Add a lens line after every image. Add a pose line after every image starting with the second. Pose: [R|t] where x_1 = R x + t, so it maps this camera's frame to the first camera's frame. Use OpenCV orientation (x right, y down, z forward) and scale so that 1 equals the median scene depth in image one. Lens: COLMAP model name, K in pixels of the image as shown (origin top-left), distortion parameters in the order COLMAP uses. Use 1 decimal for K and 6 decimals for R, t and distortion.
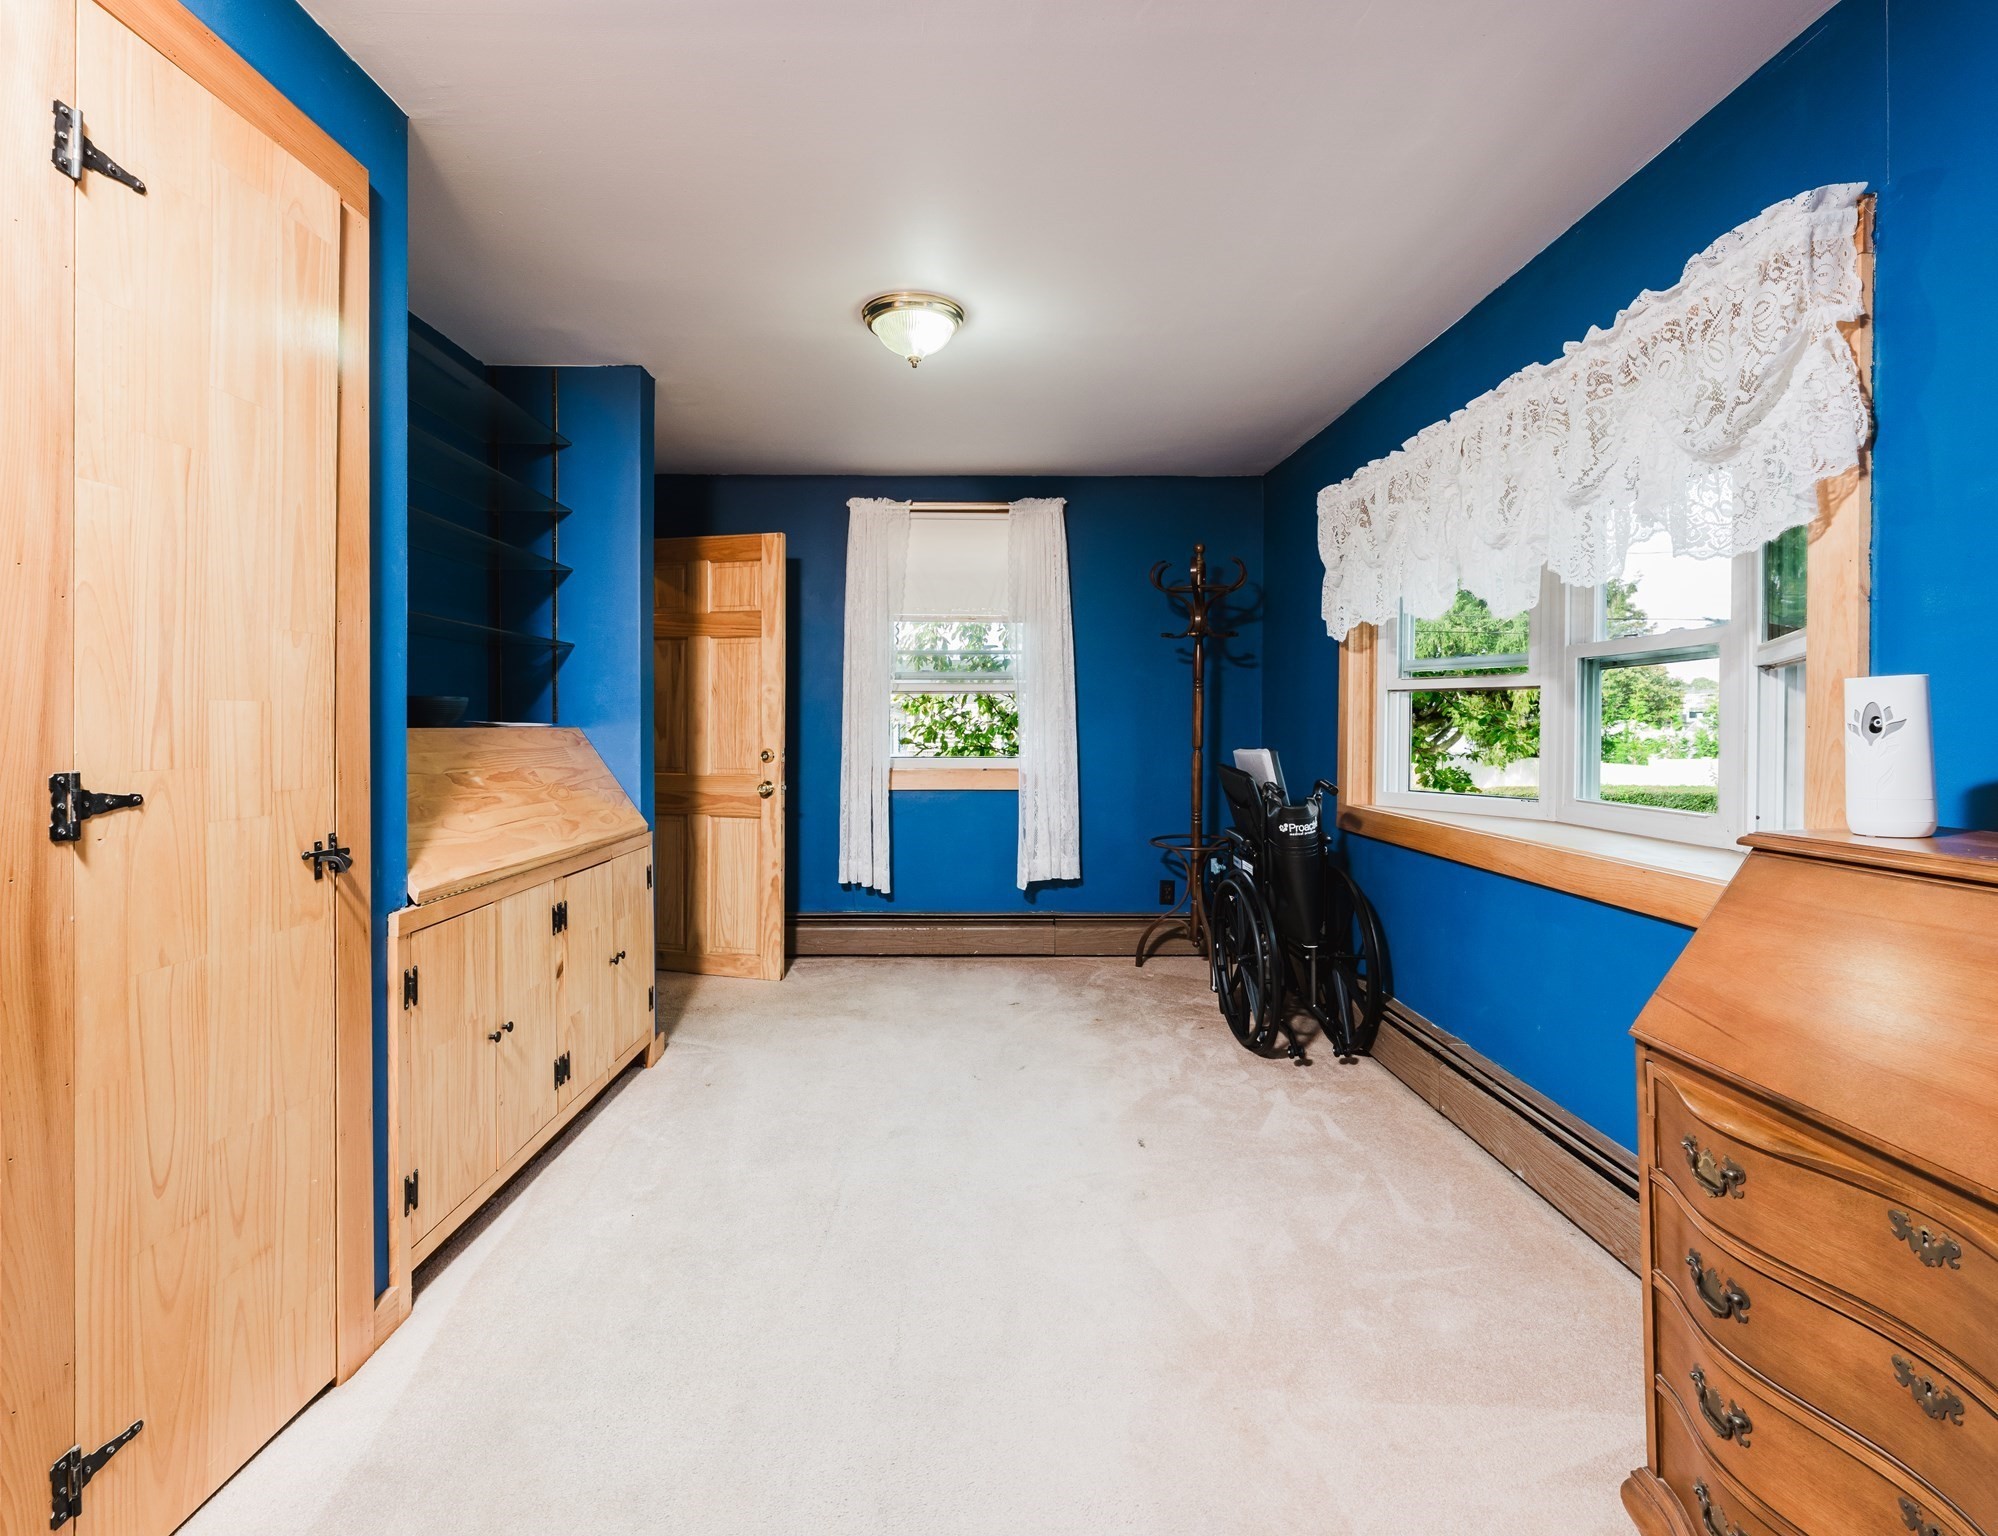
lens RADIAL K [[869.5, 0, 986.1], [0, 869.5, 731.1], [0, 0, 1]] dist [-0.000181, -0.000004]
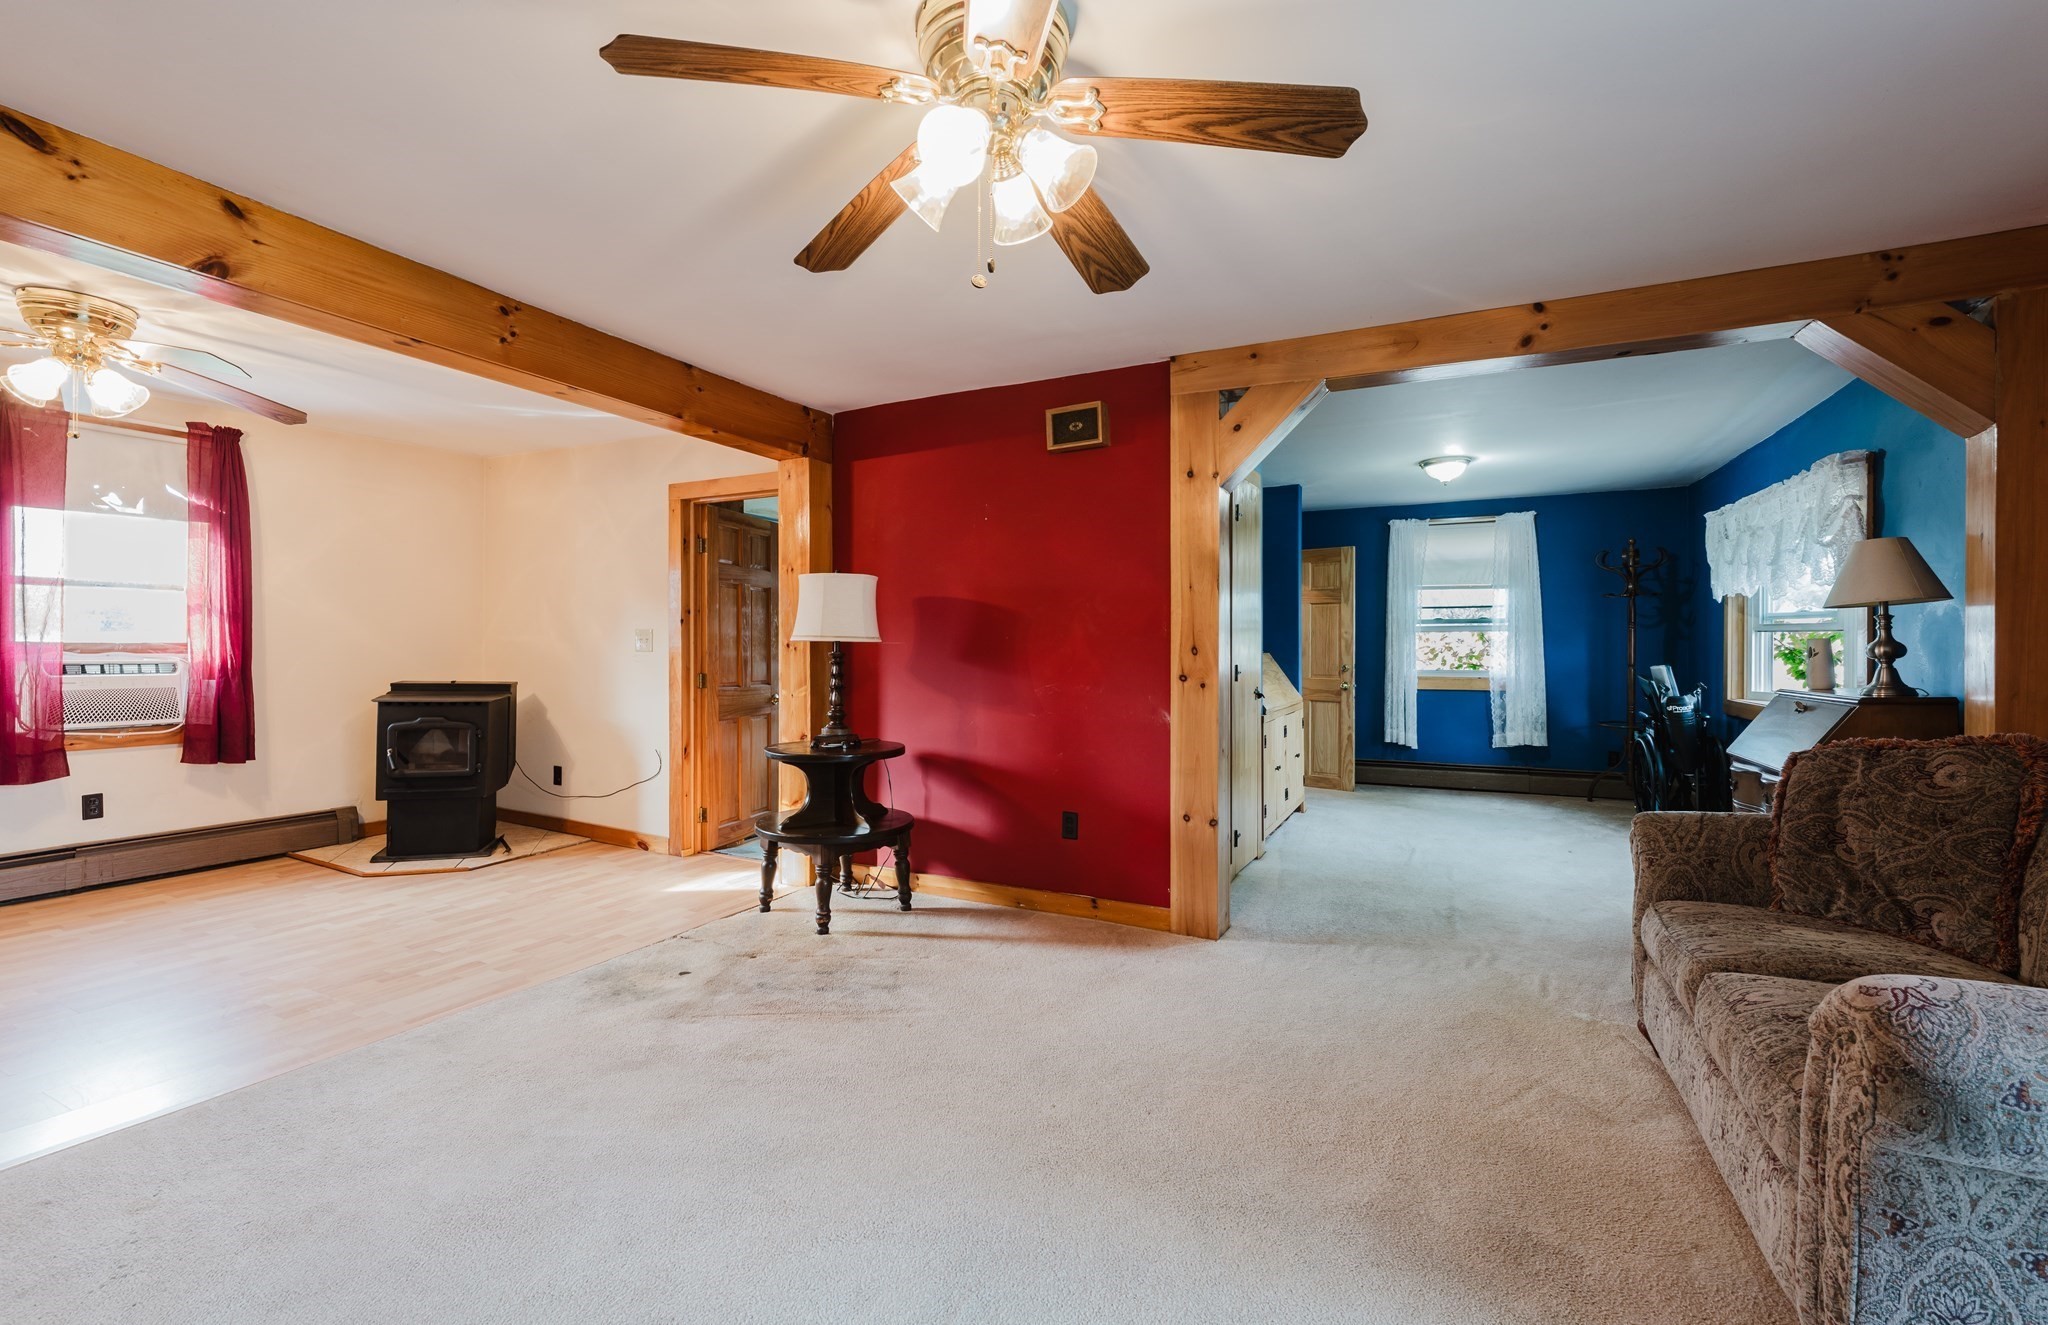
lens RADIAL K [[837.7, 0, 1016.3], [0, 837.7, 648.1], [0, 0, 1]] dist [-0.000577, 0.000075]
pose [[0.880004, -0.003637, -0.474952, -0.021924], [0.002784, 0.999993, -0.002498, -0.011756], [0.474958, 0.000876, 0.880008, -0.861142]]
